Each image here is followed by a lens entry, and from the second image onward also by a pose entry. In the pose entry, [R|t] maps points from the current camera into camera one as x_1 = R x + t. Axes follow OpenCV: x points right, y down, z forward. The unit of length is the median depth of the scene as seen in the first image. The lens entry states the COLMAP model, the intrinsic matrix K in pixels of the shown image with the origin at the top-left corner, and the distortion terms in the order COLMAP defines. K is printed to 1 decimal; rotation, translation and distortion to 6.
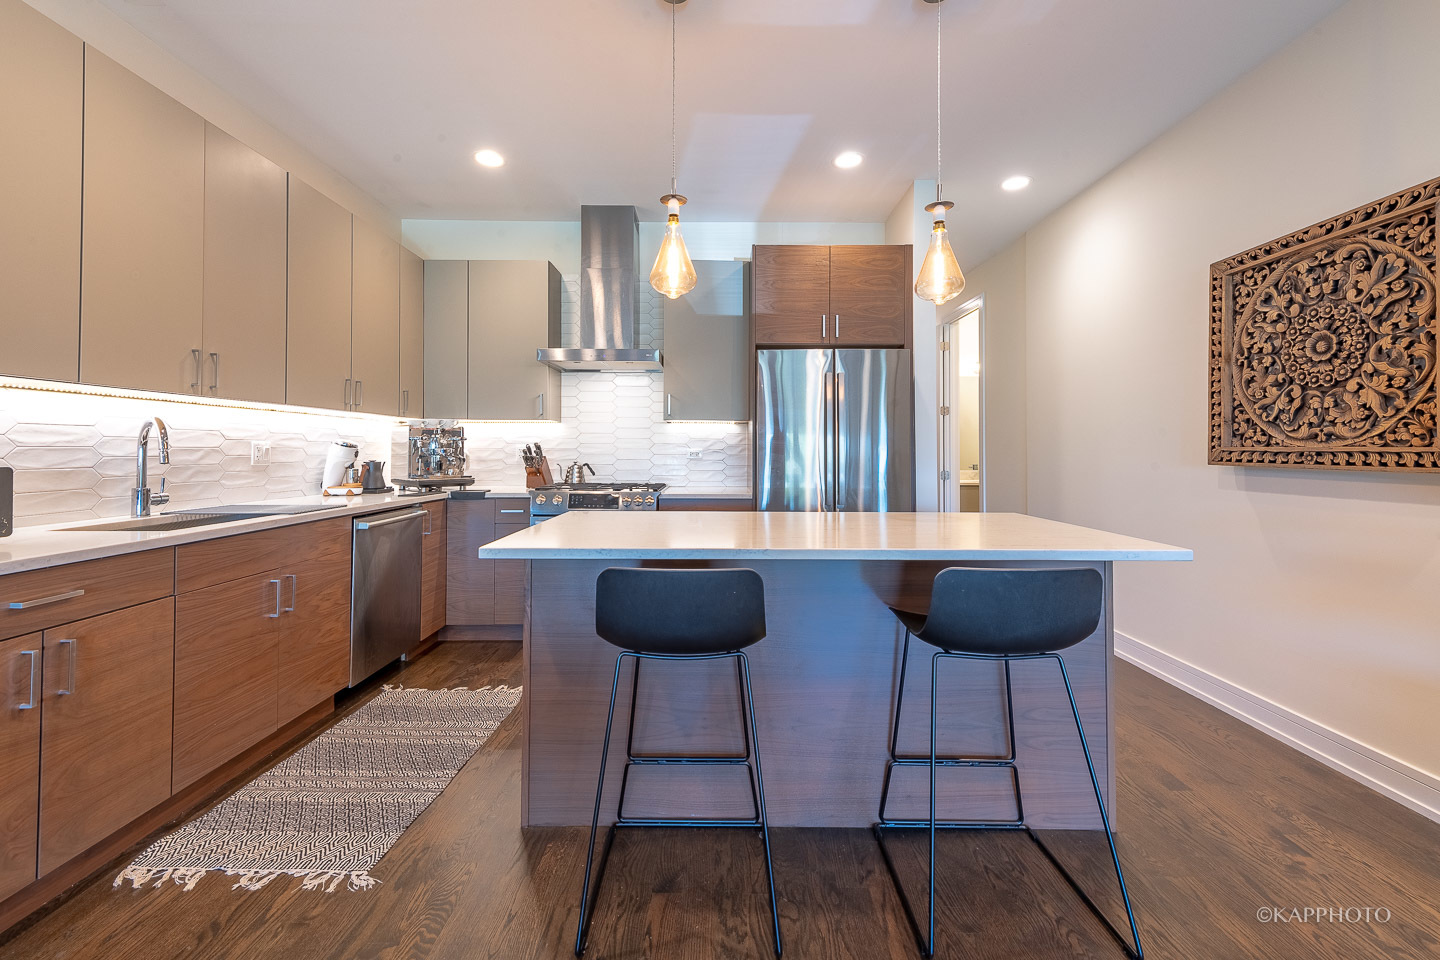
lens RADIAL K [[582.3, 0, 712.7], [0, 582.3, 450.8], [0, 0, 1]] dist [0.017685, -0.004728]
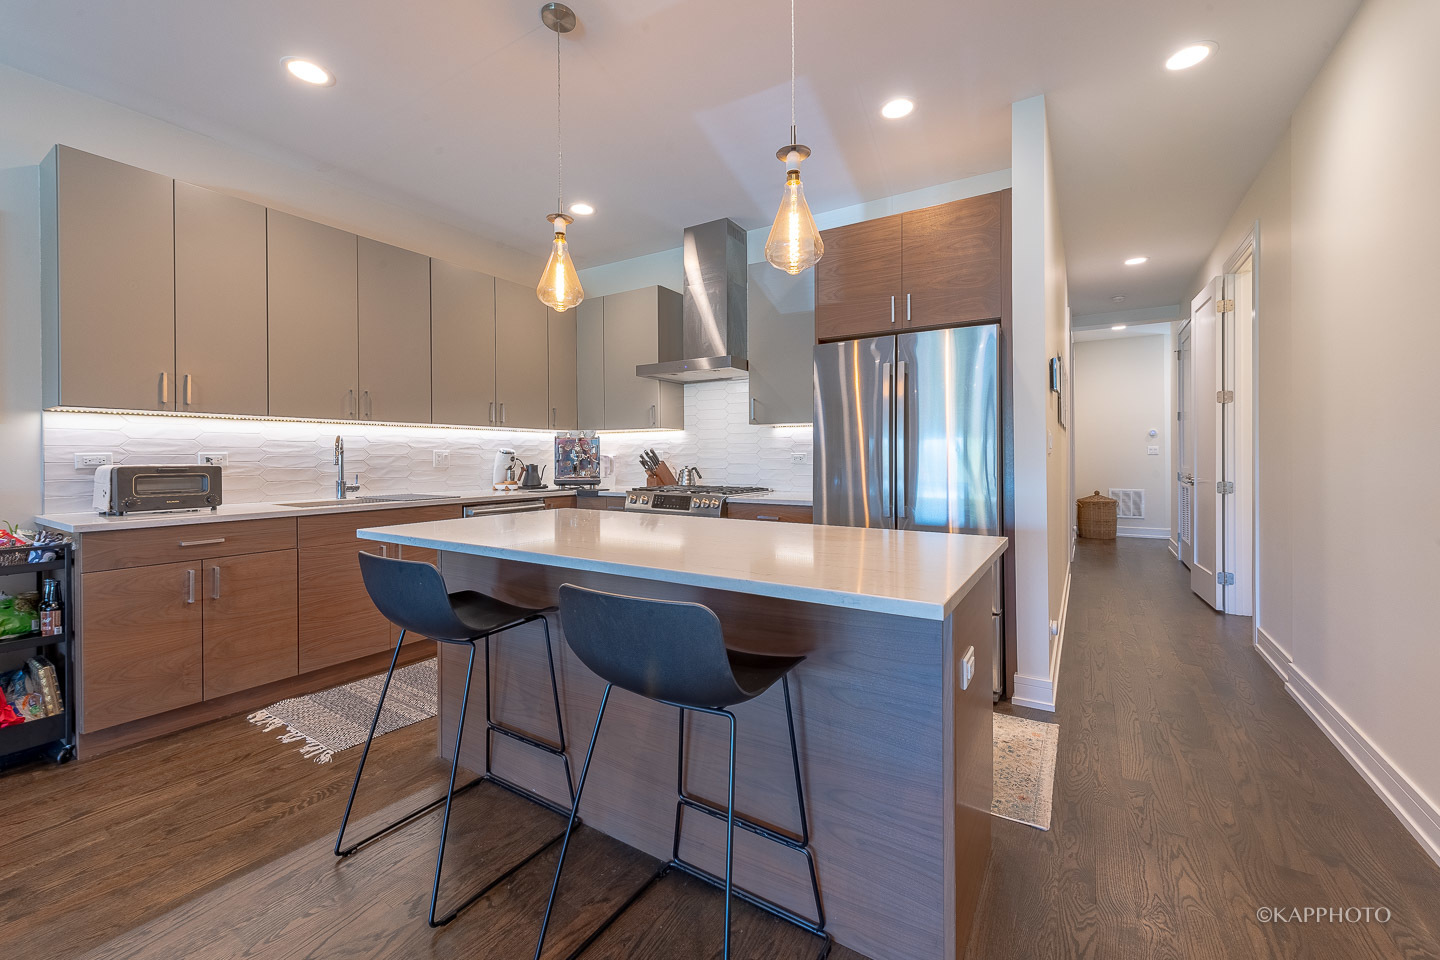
lens RADIAL K [[582.3, 0, 705.9], [0, 582.3, 453.5], [0, 0, 1]] dist [0.017685, -0.004728]
pose [[0.840690, -0.004358, -0.541499, 0.573363], [0.003242, 0.999990, -0.003016, -0.000999], [0.541507, 0.000780, 0.840696, 0.179348]]
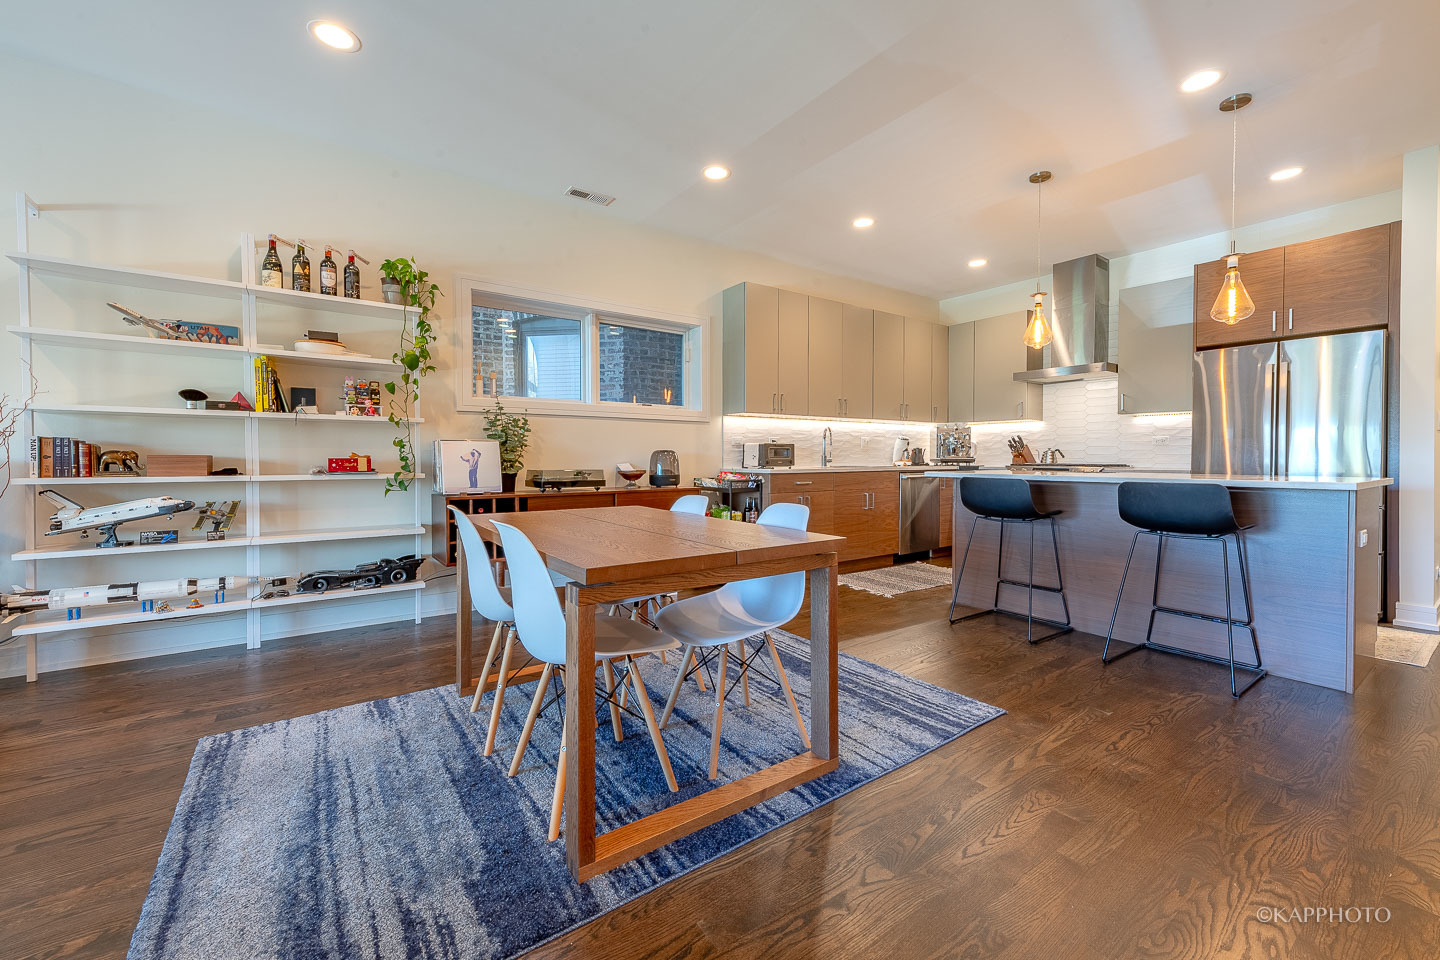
lens RADIAL K [[582.3, 0, 707.7], [0, 582.3, 463.8], [0, 0, 1]] dist [0.017685, -0.004728]
pose [[0.581438, 0.007906, -0.813553, 0.650767], [0.003664, 0.999917, 0.012335, 0.055002], [0.813583, -0.010153, 0.581361, -0.727700]]
